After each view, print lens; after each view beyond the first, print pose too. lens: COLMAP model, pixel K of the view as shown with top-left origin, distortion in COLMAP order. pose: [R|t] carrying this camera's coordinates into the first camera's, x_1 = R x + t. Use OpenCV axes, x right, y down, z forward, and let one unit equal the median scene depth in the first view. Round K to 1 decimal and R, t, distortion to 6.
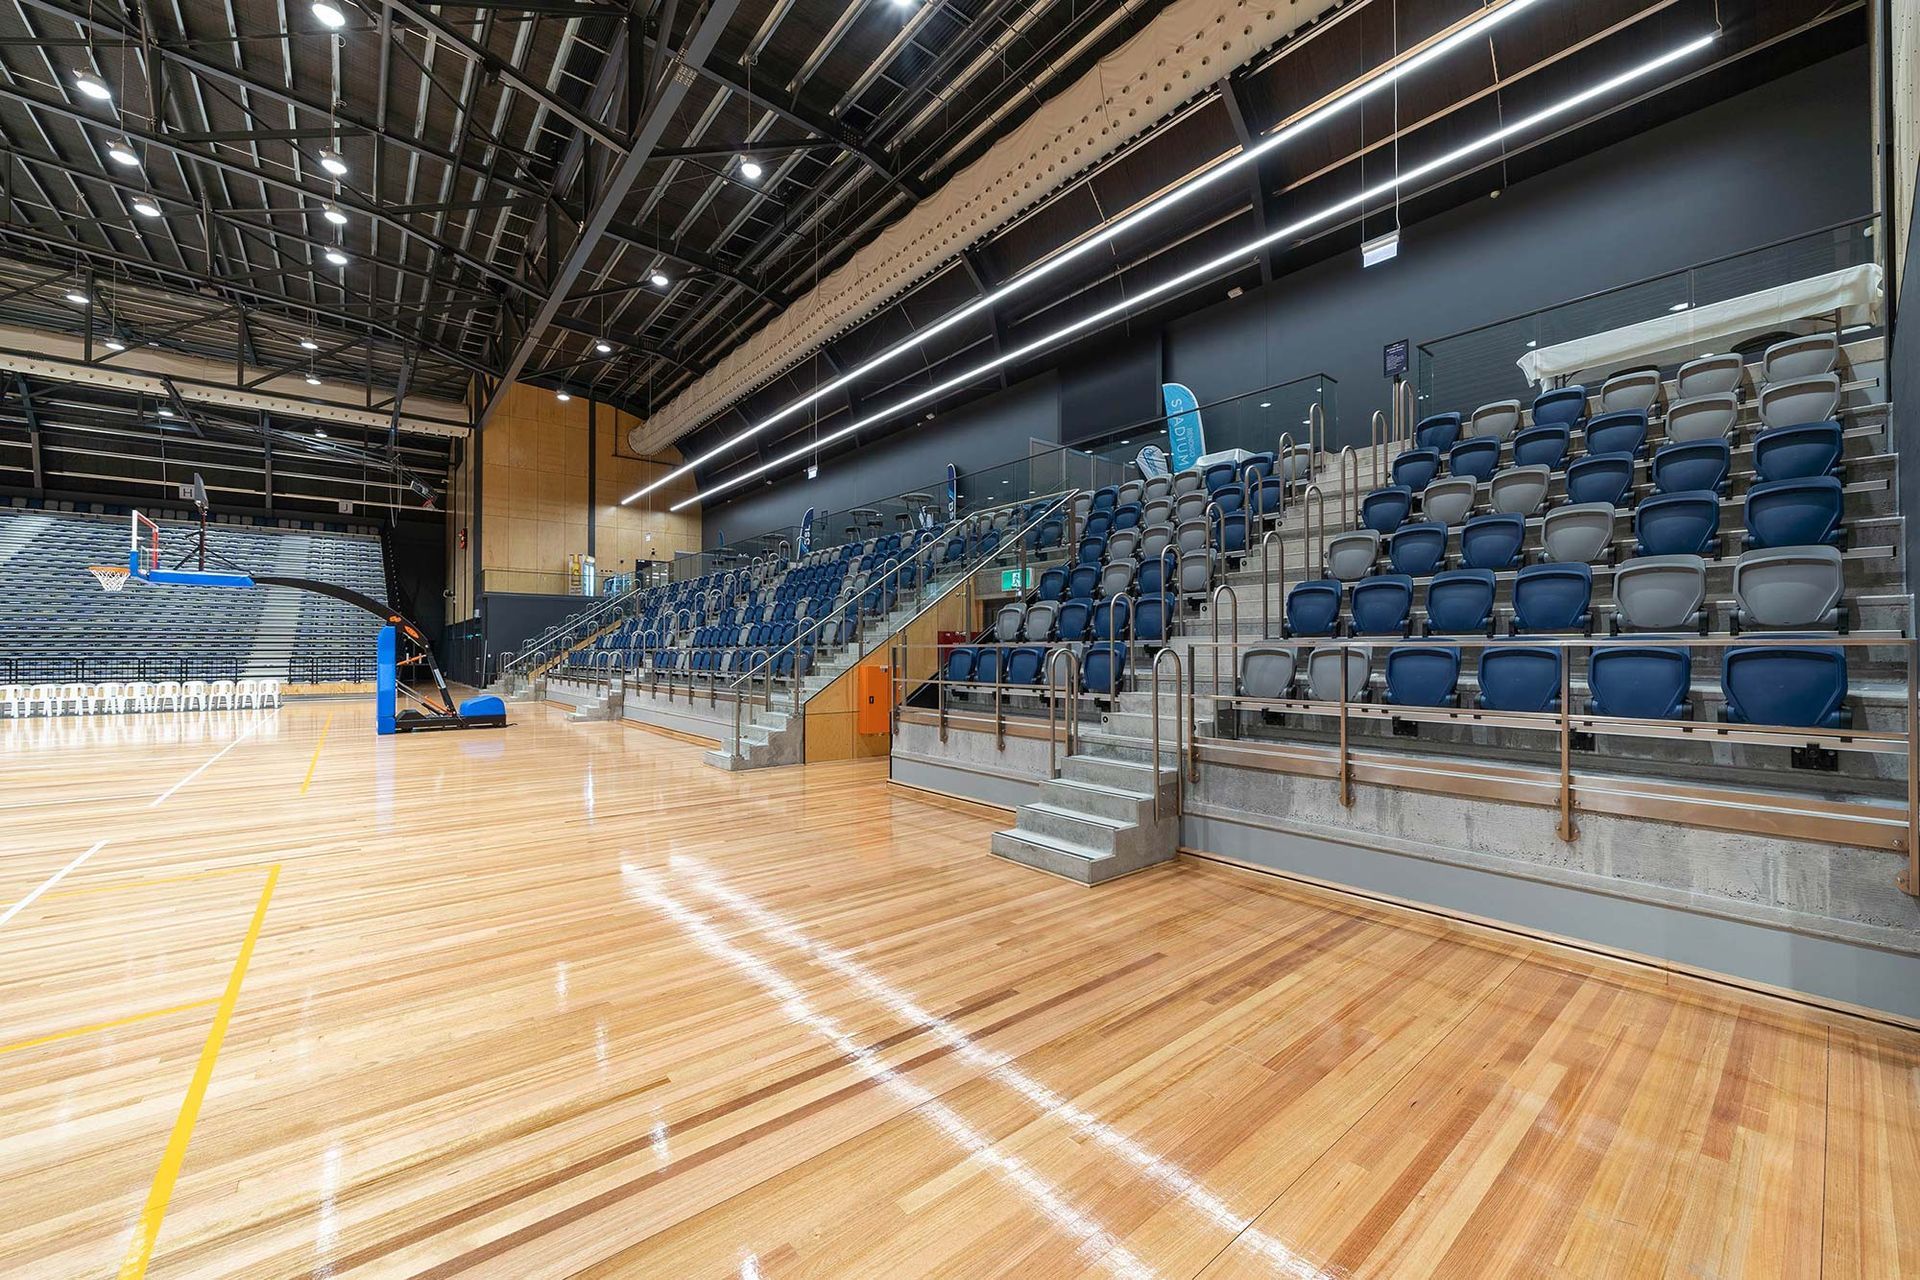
lens RADIAL K [[734.5, 0, 950.1], [0, 734.5, 639.4], [0, 0, 1]] dist [-0.000822, -0.000388]
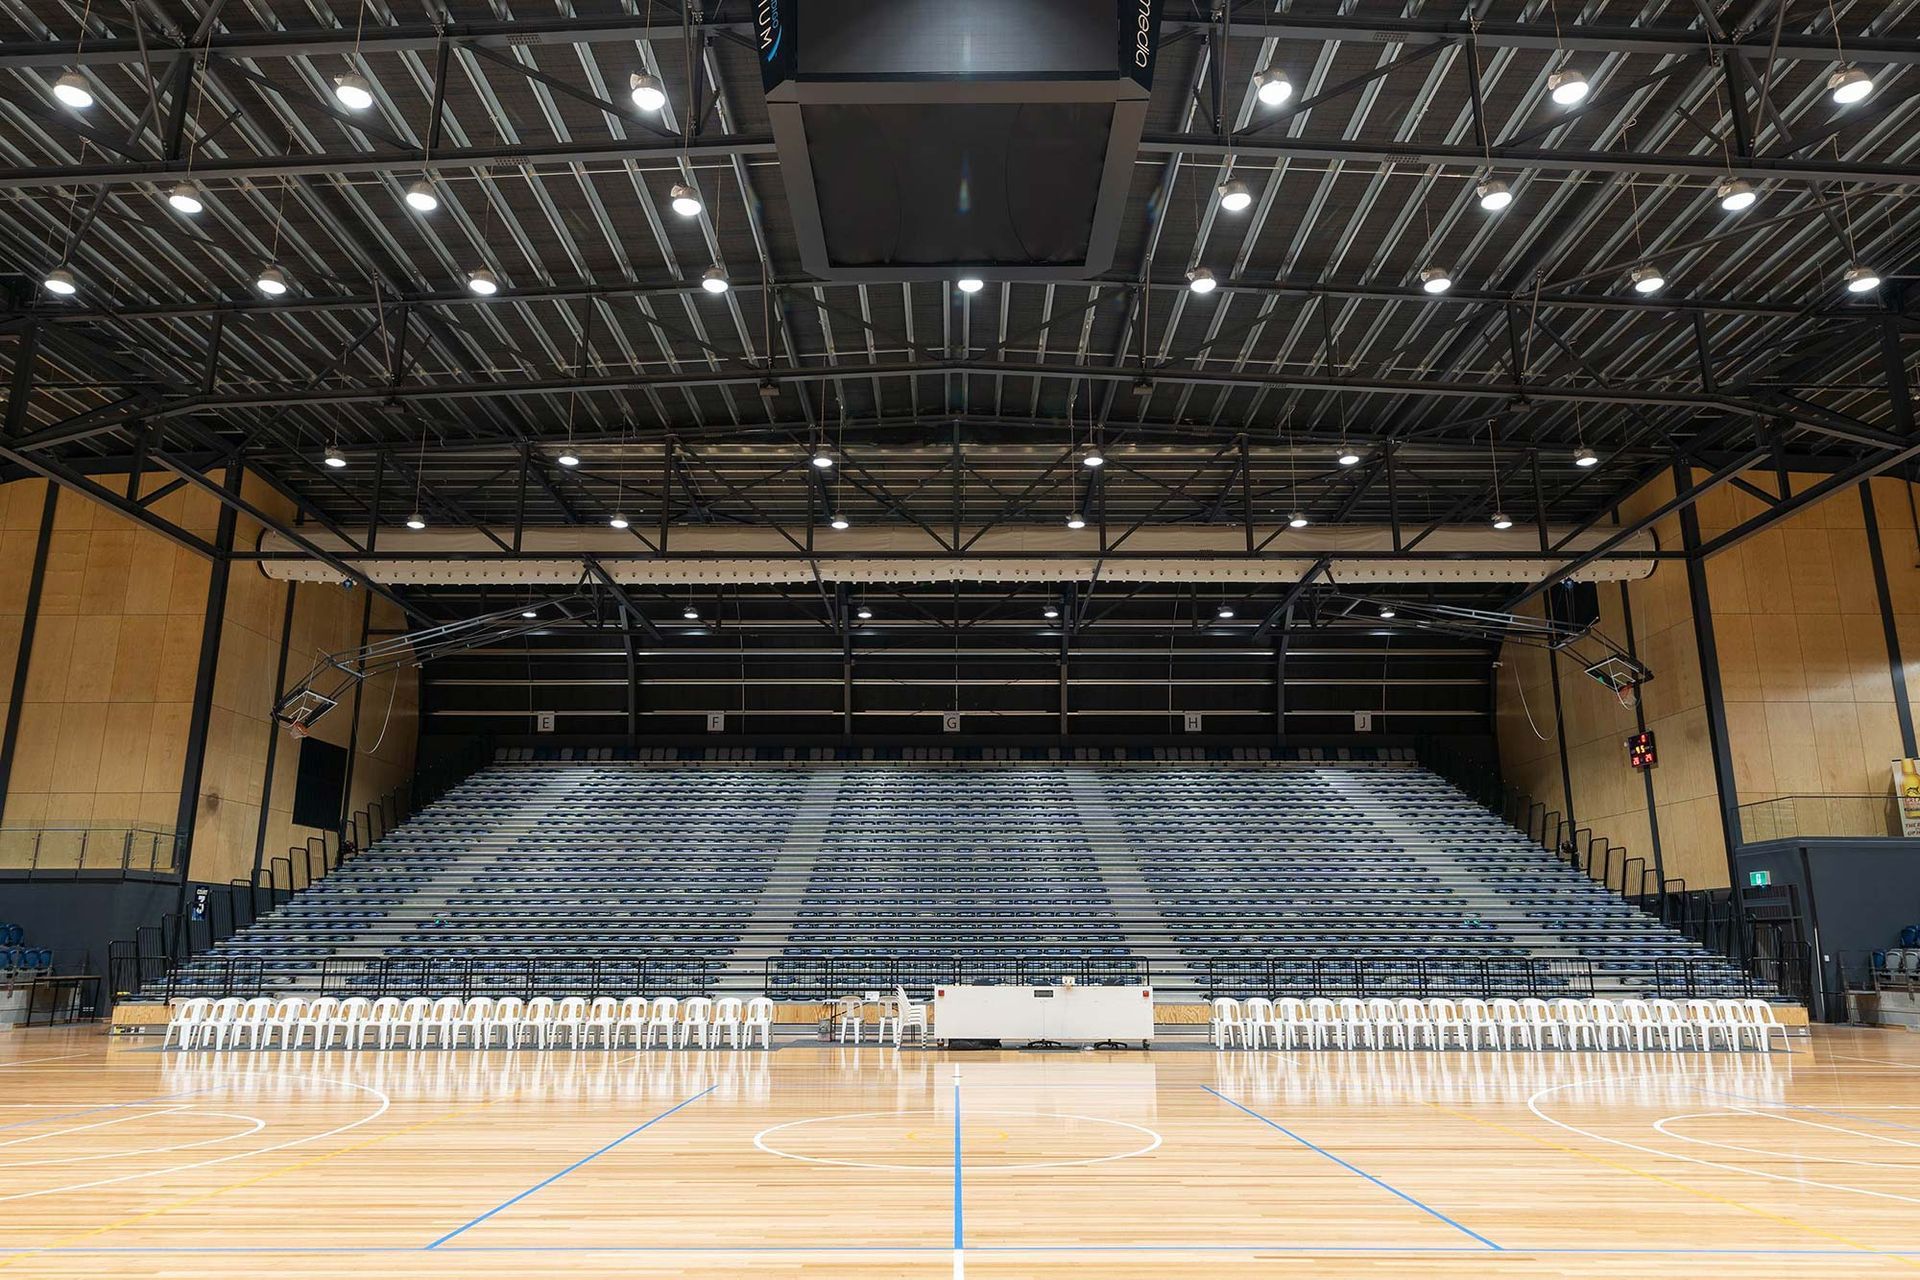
lens RADIAL K [[1294.3, 0, 952.6], [0, 1294.3, 641.3], [0, 0, 1]] dist [0.002930, 0.001727]
pose [[0.774247, -0.145059, -0.616035, -0.886203], [0.009646, 0.975970, -0.217691, -0.006286], [0.632810, 0.162604, 0.757042, -0.266518]]
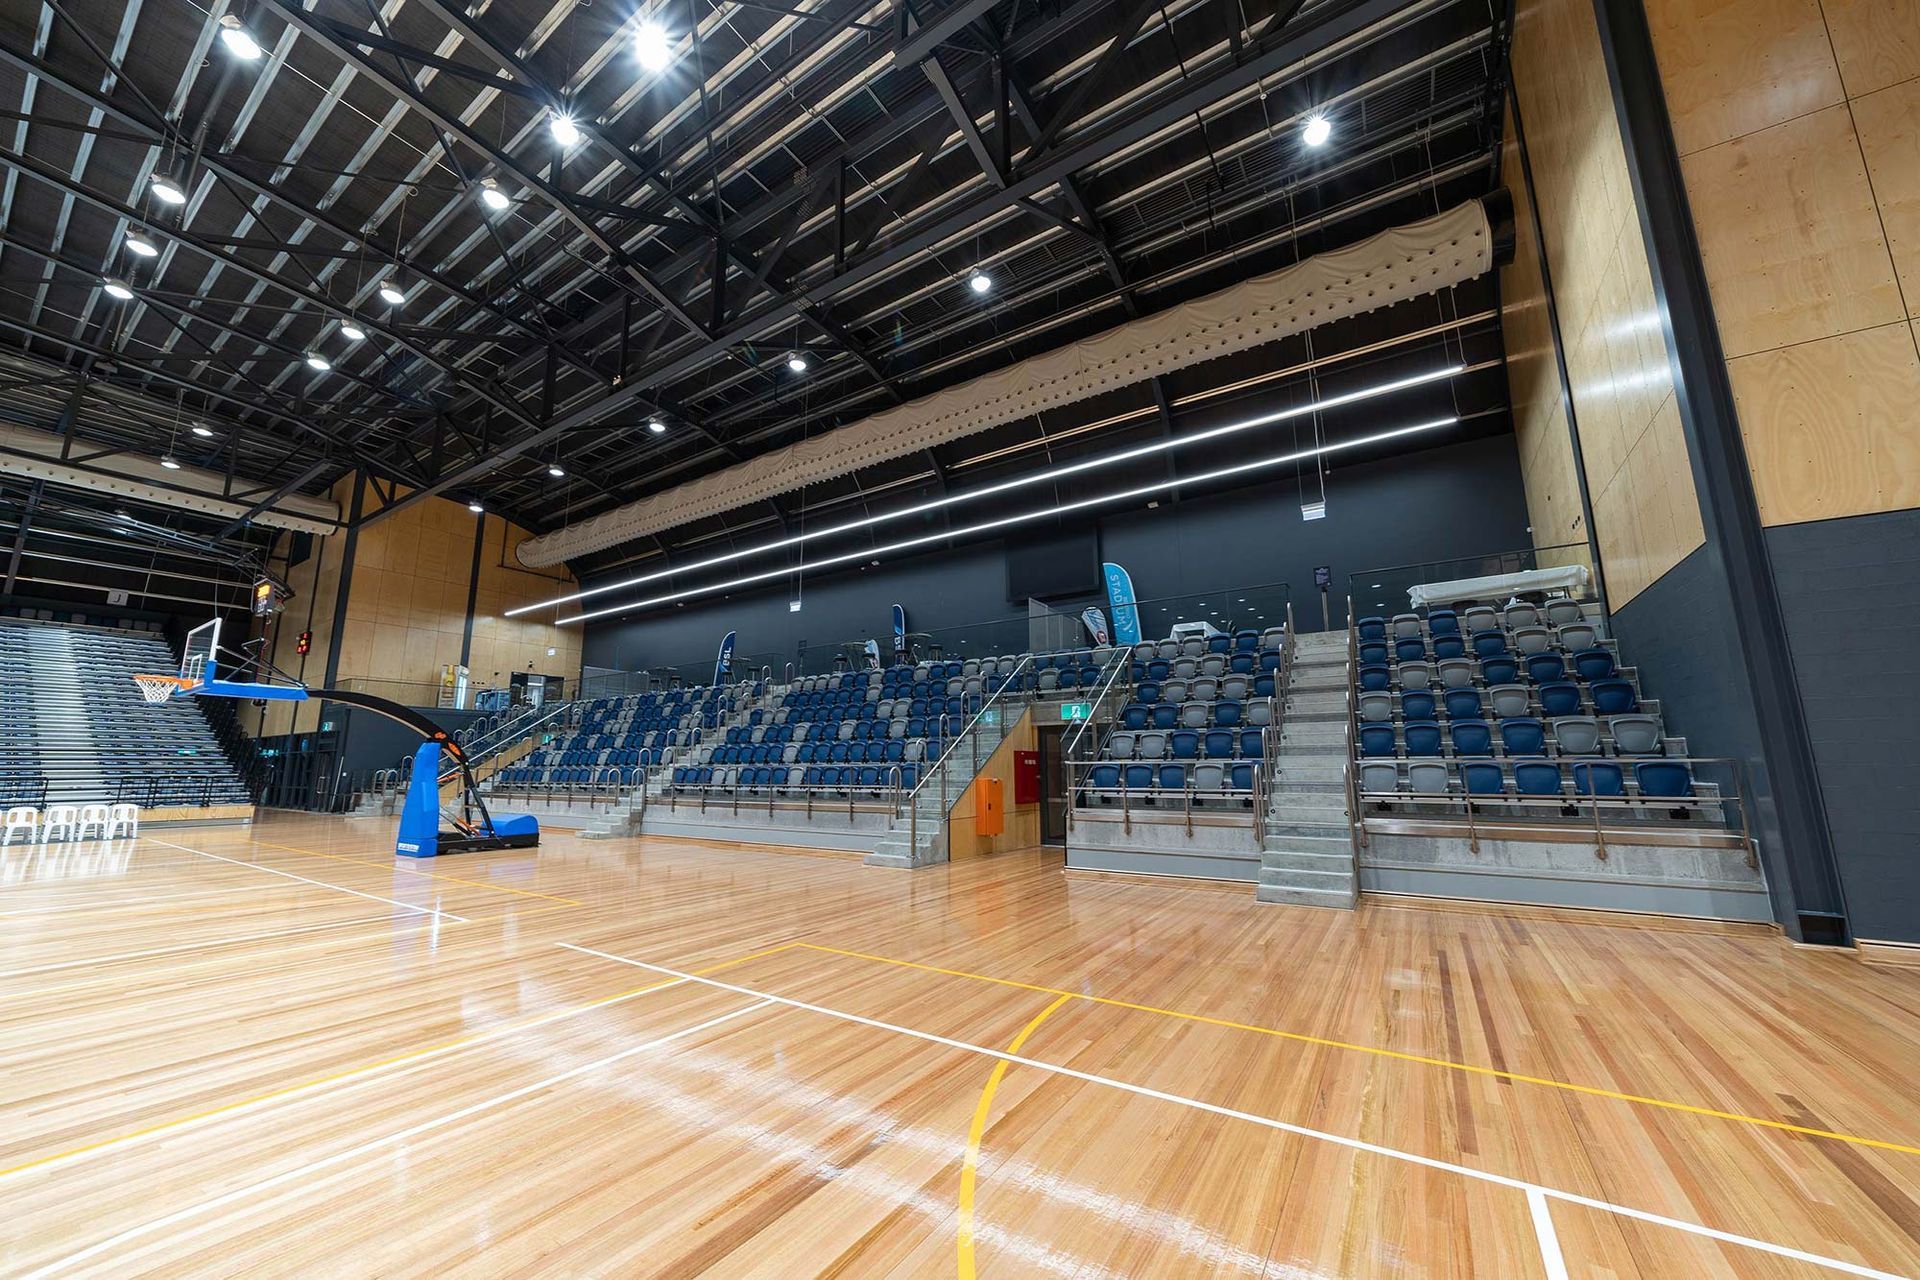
lens RADIAL K [[694.4, 0, 950.4], [0, 694.4, 640.8], [0, 0, 1]] dist [-0.003557, 0.000075]
pose [[0.955139, 0.048733, 0.292122, -0.305235], [-0.000437, 0.986599, -0.163161, -0.001906], [-0.296159, 0.155713, 0.942360, -0.076296]]
